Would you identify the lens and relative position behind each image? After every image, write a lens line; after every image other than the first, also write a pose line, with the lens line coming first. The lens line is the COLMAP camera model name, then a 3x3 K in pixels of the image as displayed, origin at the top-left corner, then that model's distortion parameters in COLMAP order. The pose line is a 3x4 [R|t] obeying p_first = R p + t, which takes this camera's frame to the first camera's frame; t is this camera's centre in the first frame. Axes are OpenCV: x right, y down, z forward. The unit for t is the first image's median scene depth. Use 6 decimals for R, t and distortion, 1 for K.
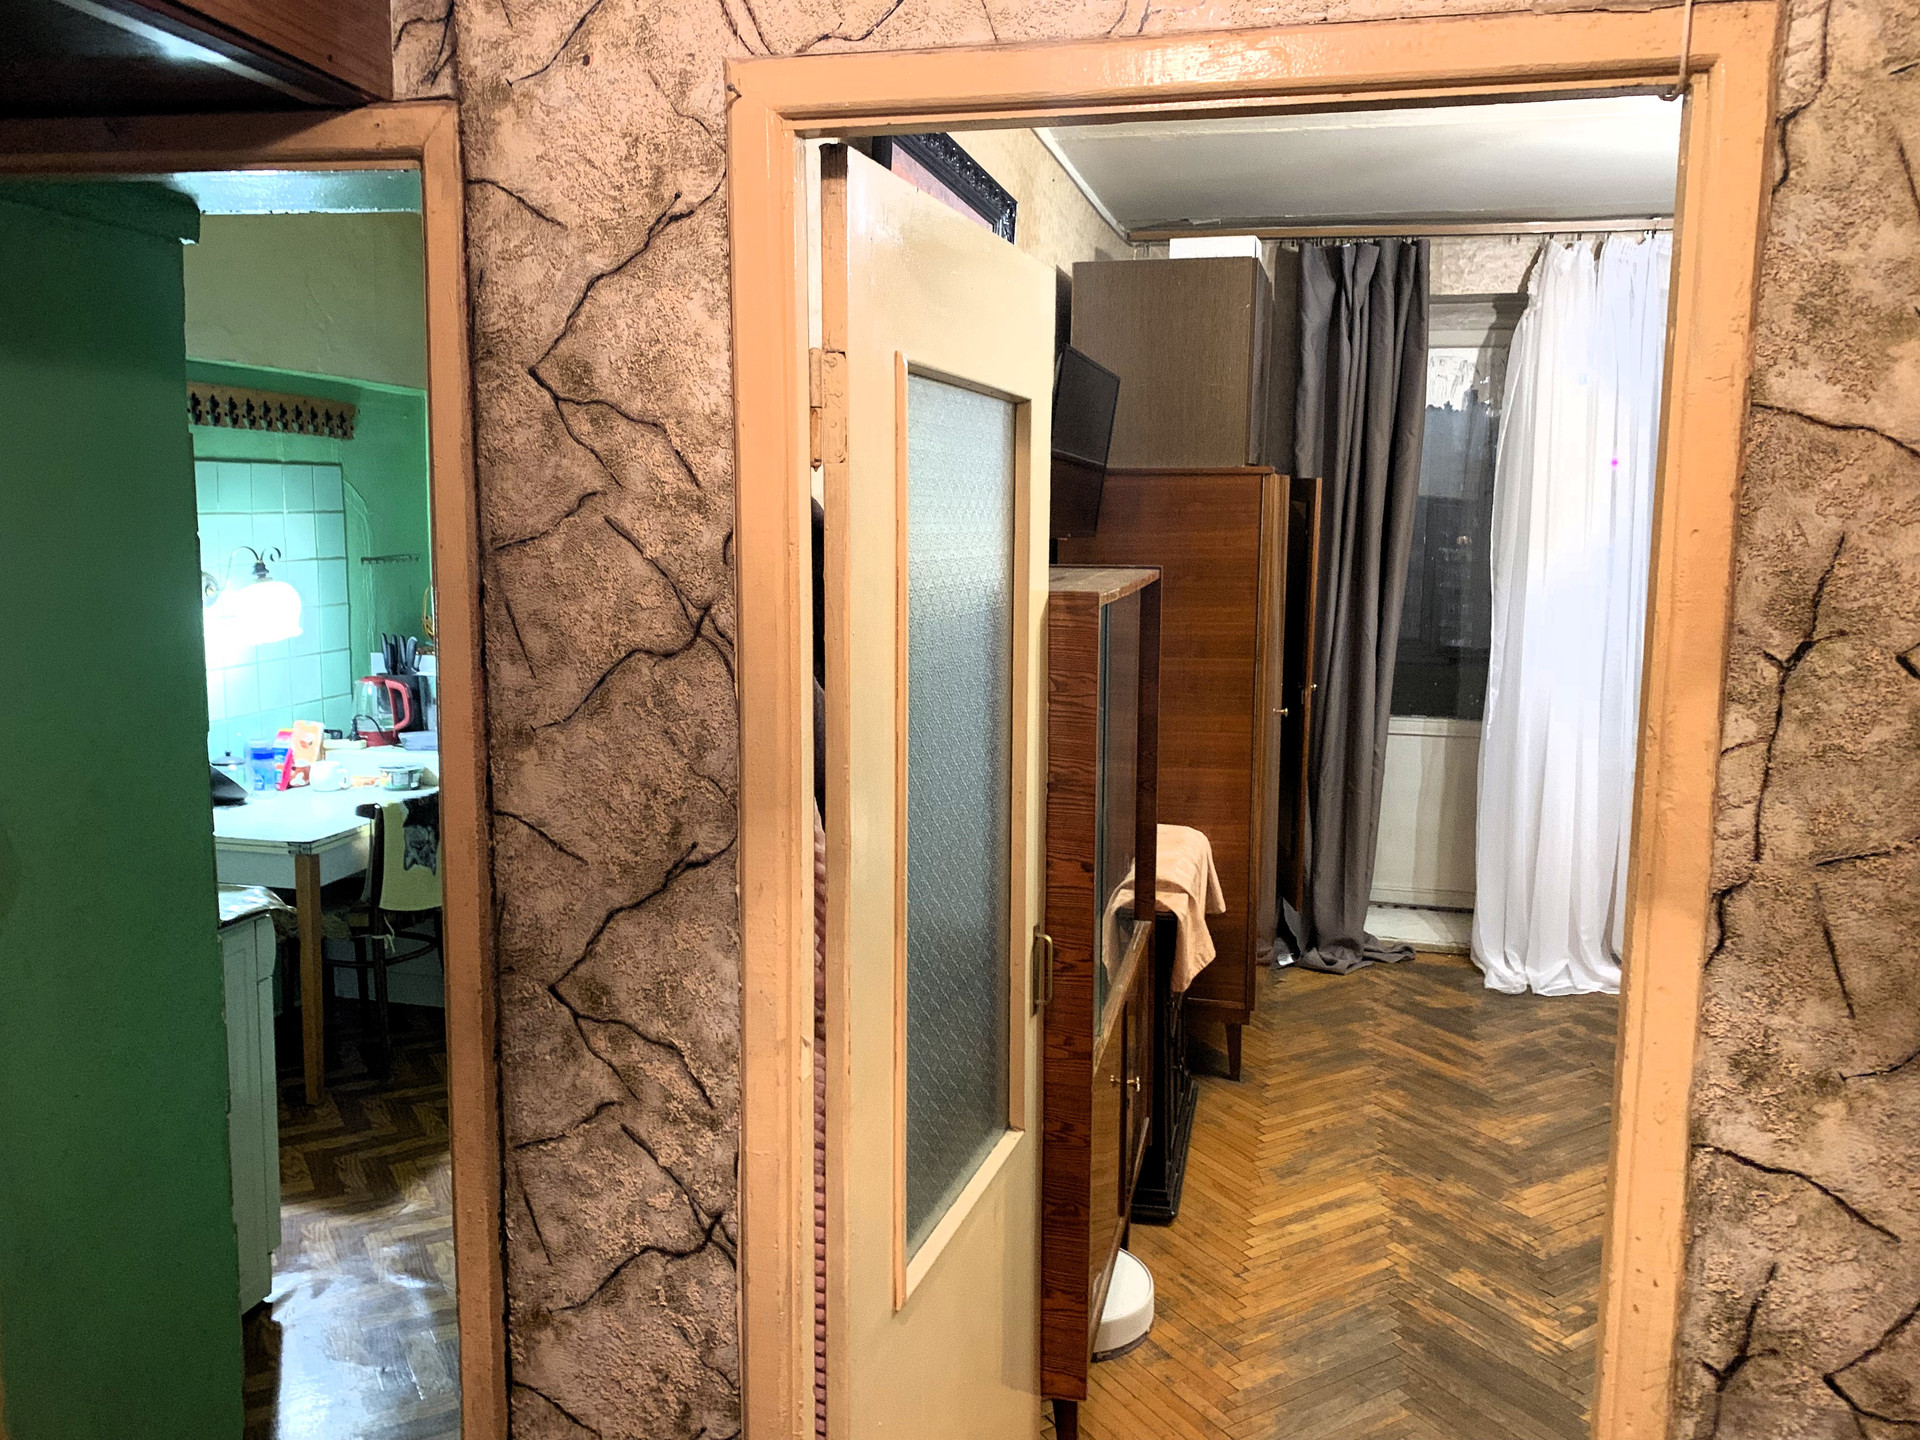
lens RADIAL K [[1457.1, 0, 953.9], [0, 1457.1, 701.2], [0, 0, 1]] dist [0.035273, -0.038271]
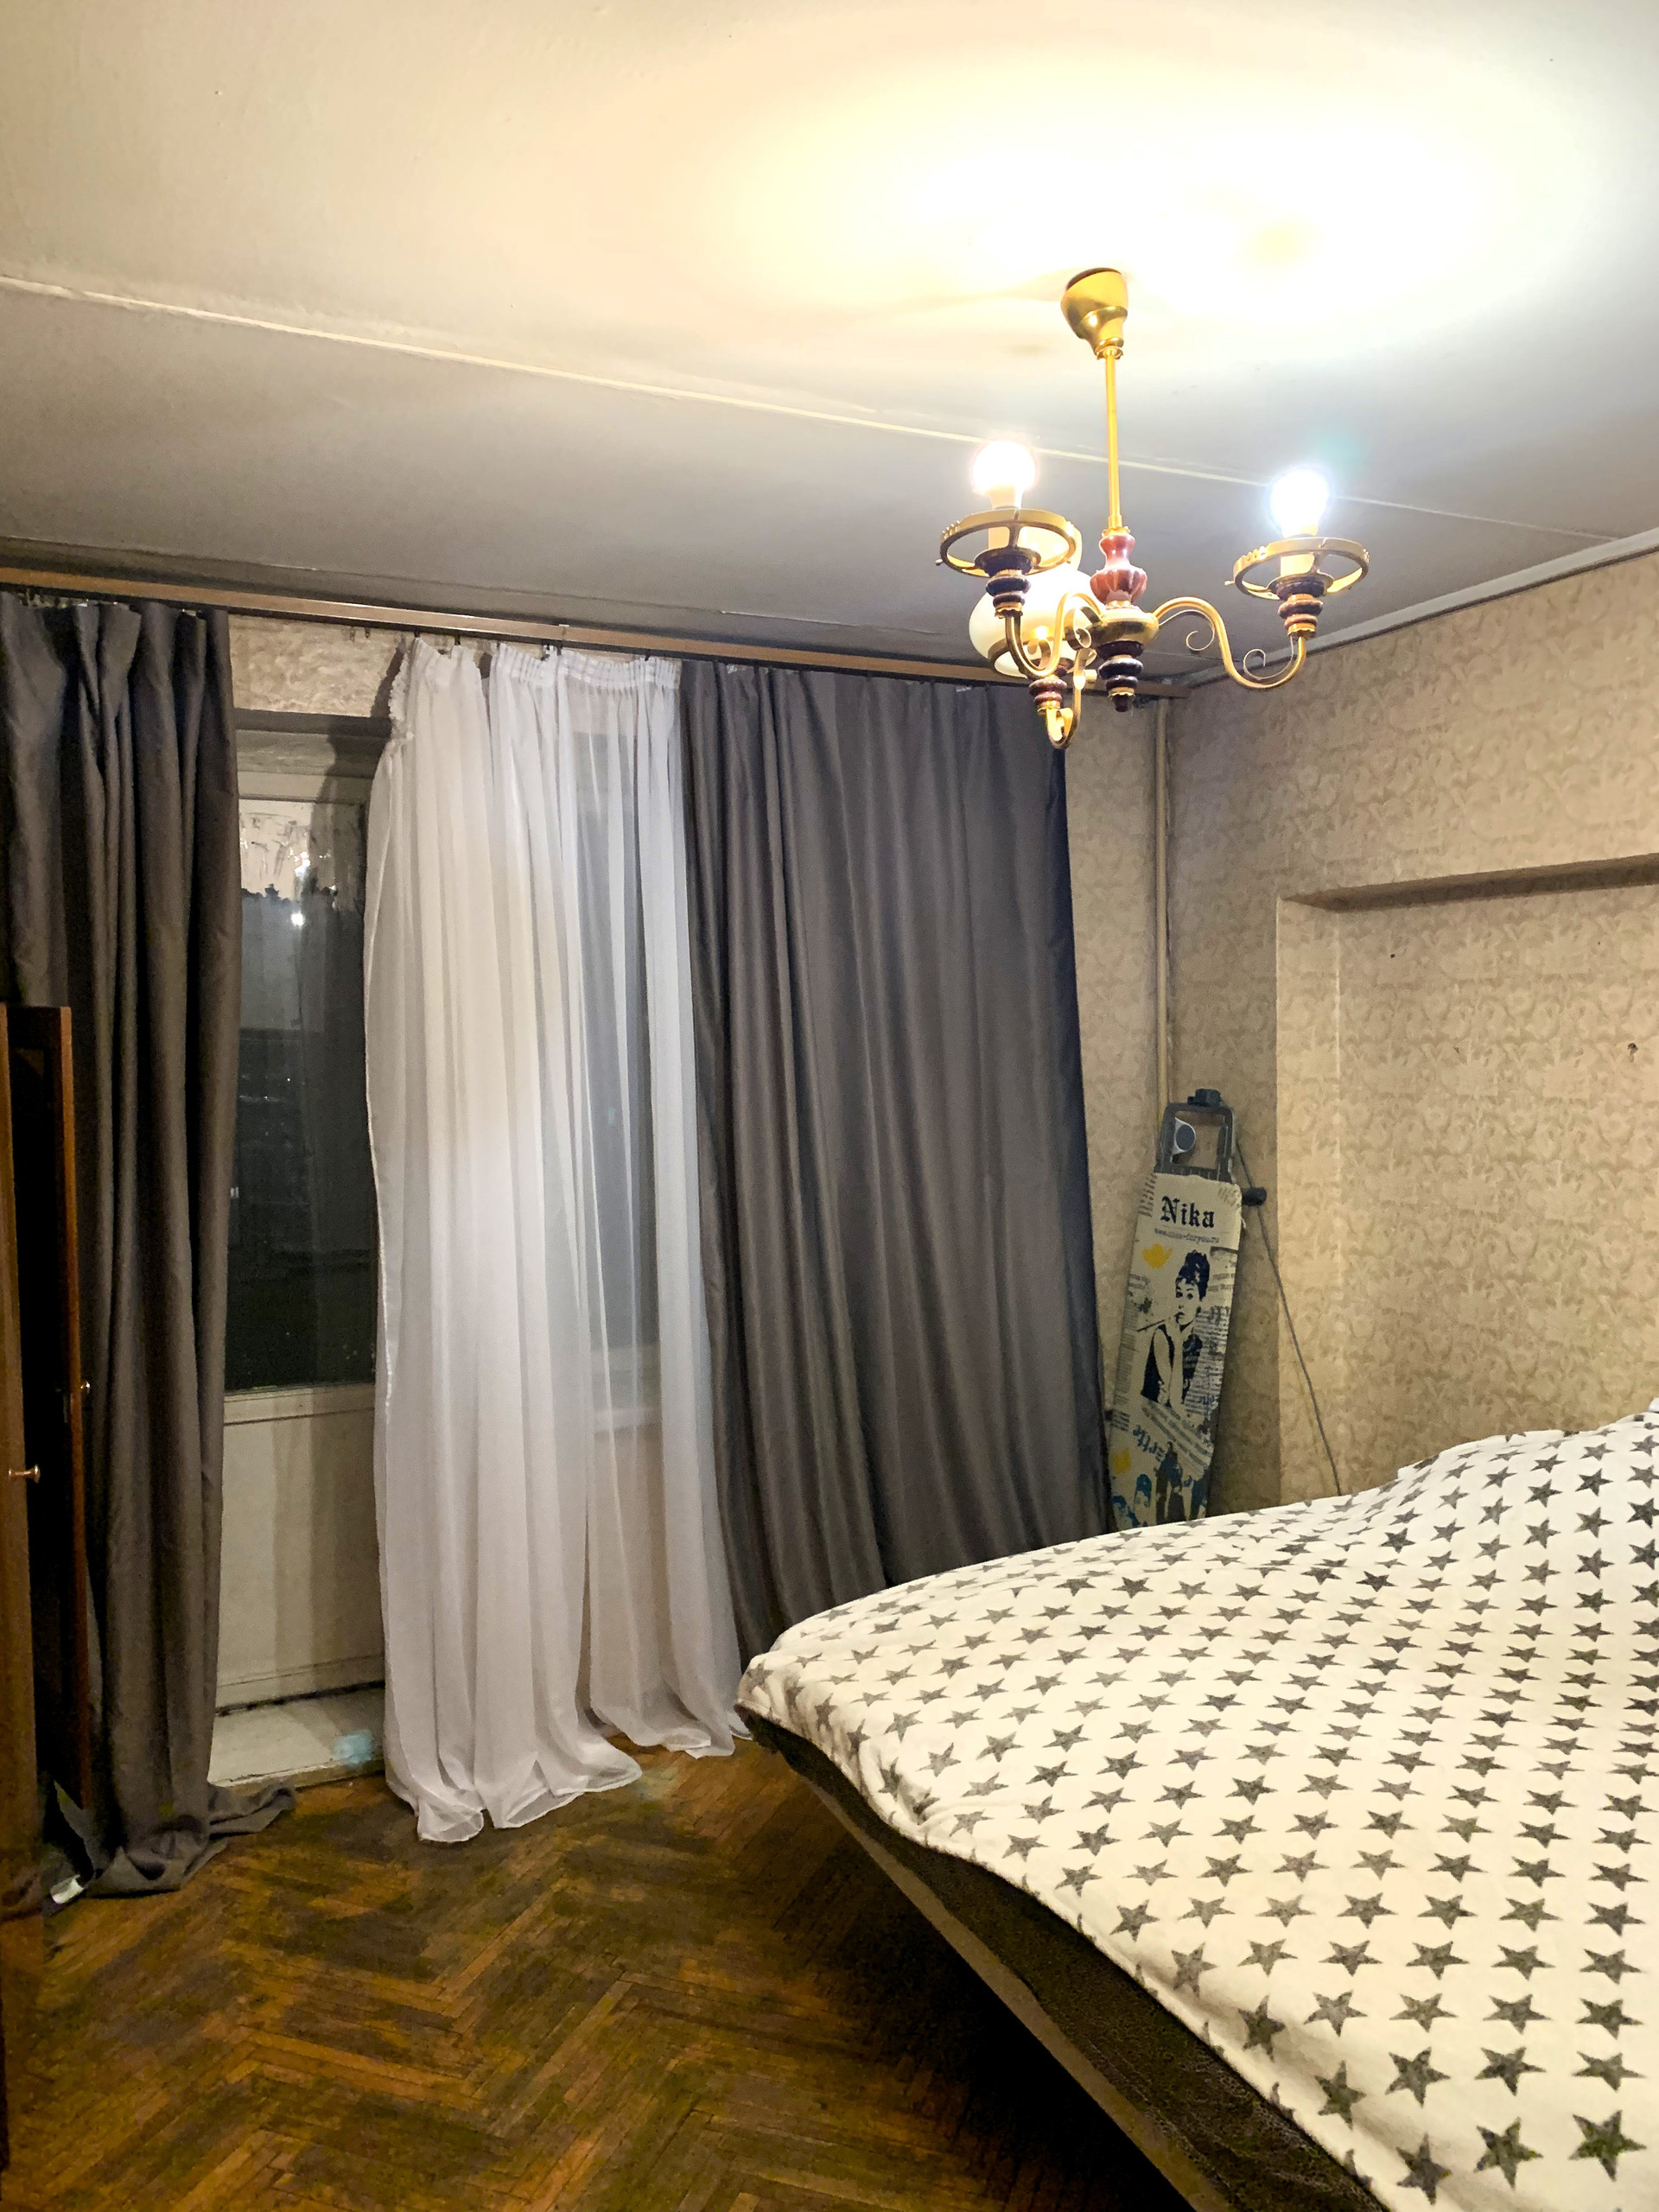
lens RADIAL K [[1678.7, 0, 833.1], [0, 1678.7, 1116.7], [0, 0, 1]] dist [0.035273, -0.038271]
pose [[0.780062, -0.048721, 0.623803, 0.075118], [0.100845, 0.993720, -0.048493, -0.050248], [-0.617523, 0.100735, 0.780076, 0.321119]]
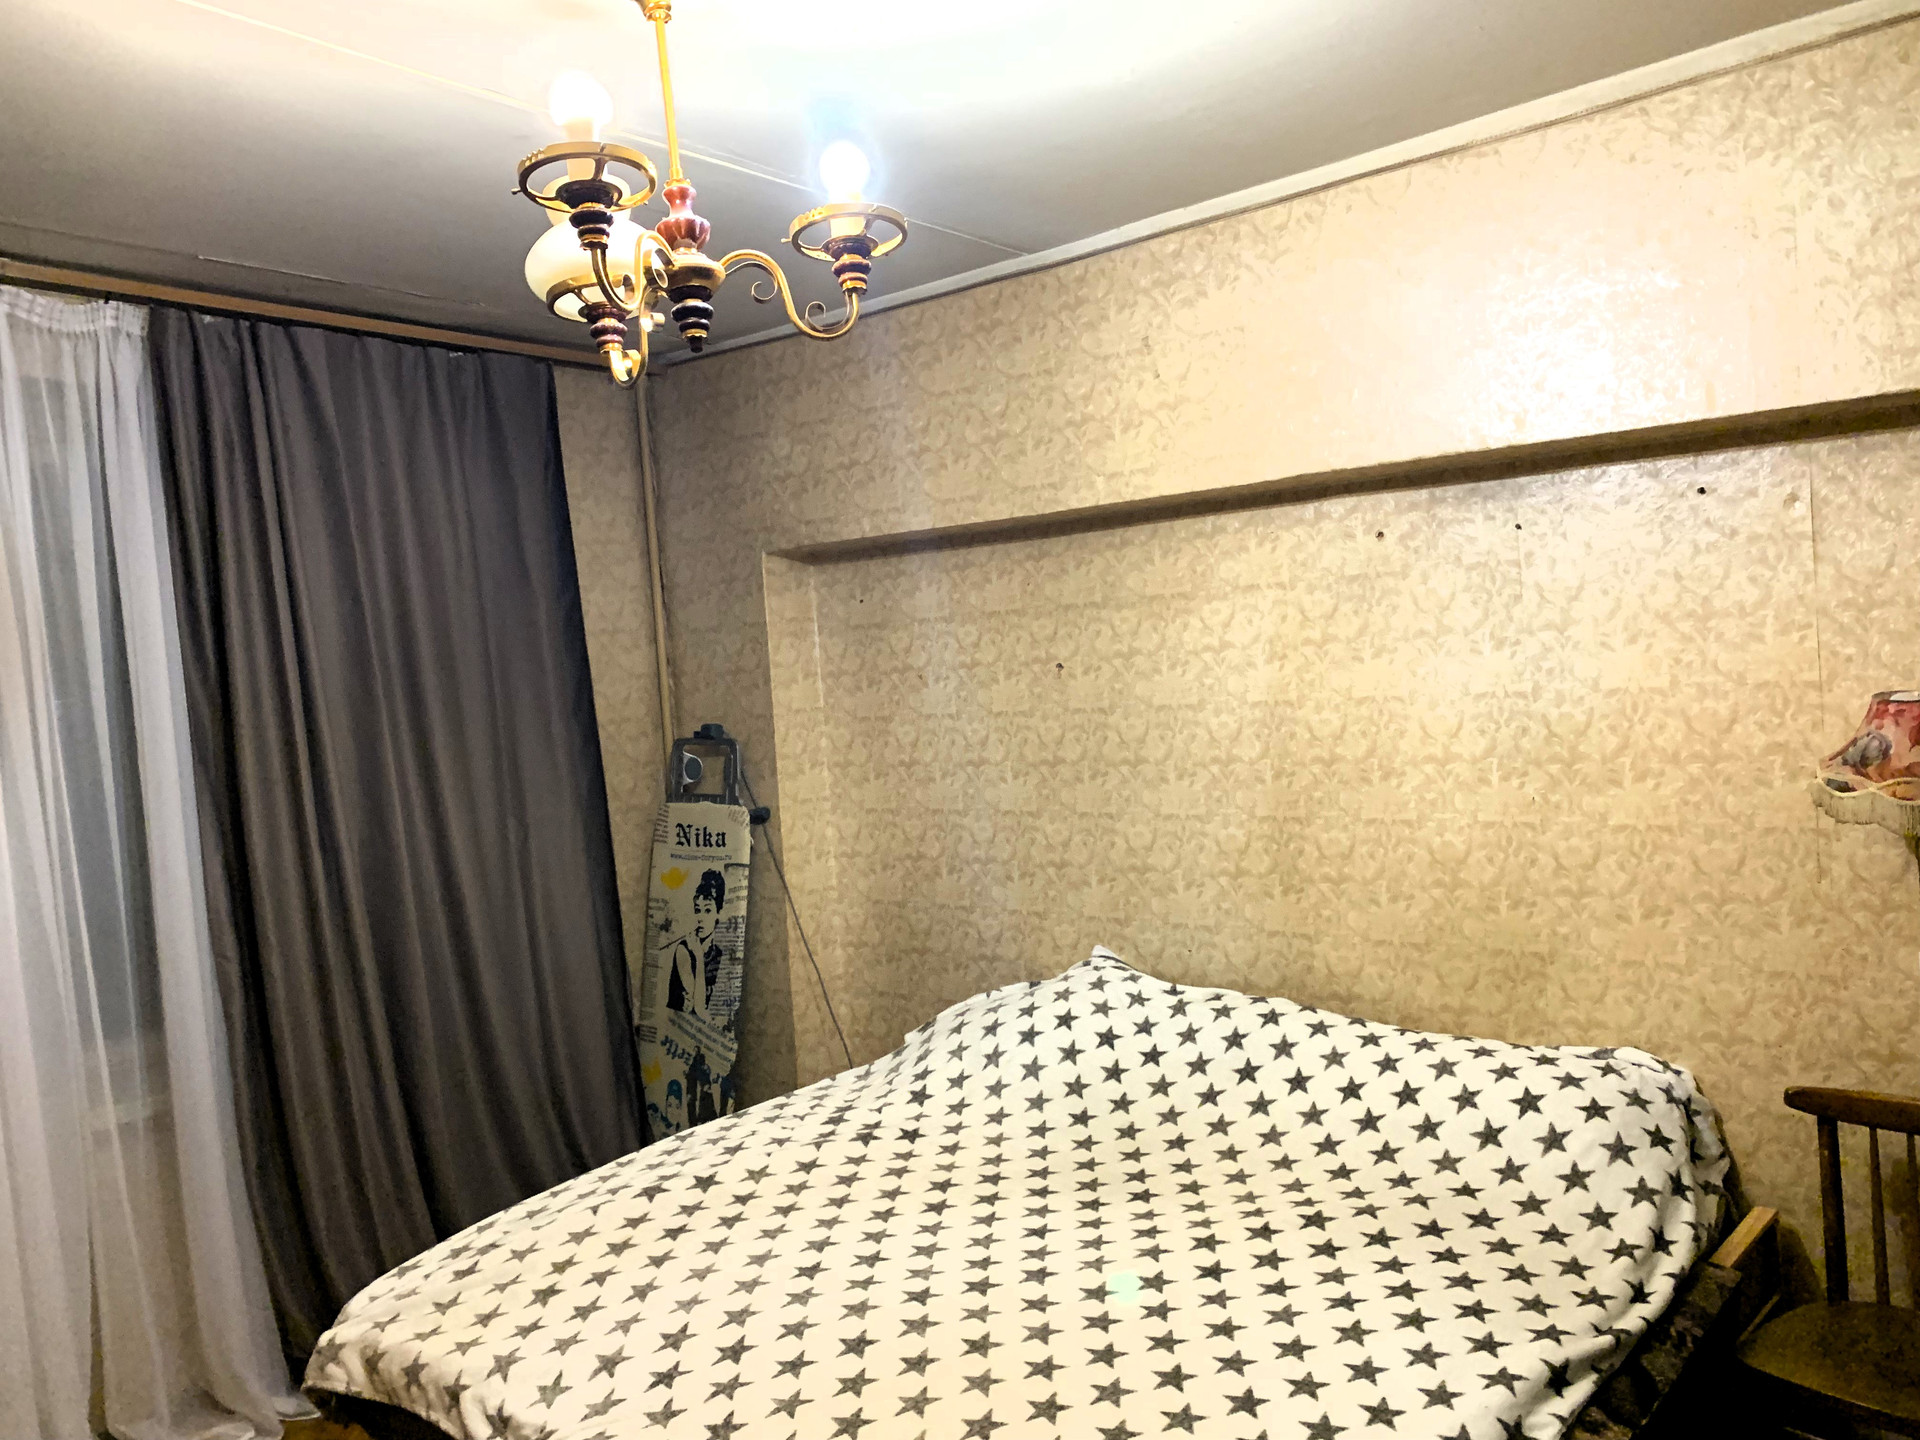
lens RADIAL K [[1457.1, 0, 979.8], [0, 1457.1, 720.4], [0, 0, 1]] dist [0.035273, -0.038271]
pose [[0.428648, -0.066954, 0.900987, 0.076435], [0.180743, 0.983446, -0.012908, -0.049859], [-0.885208, 0.168380, 0.433653, 0.380017]]
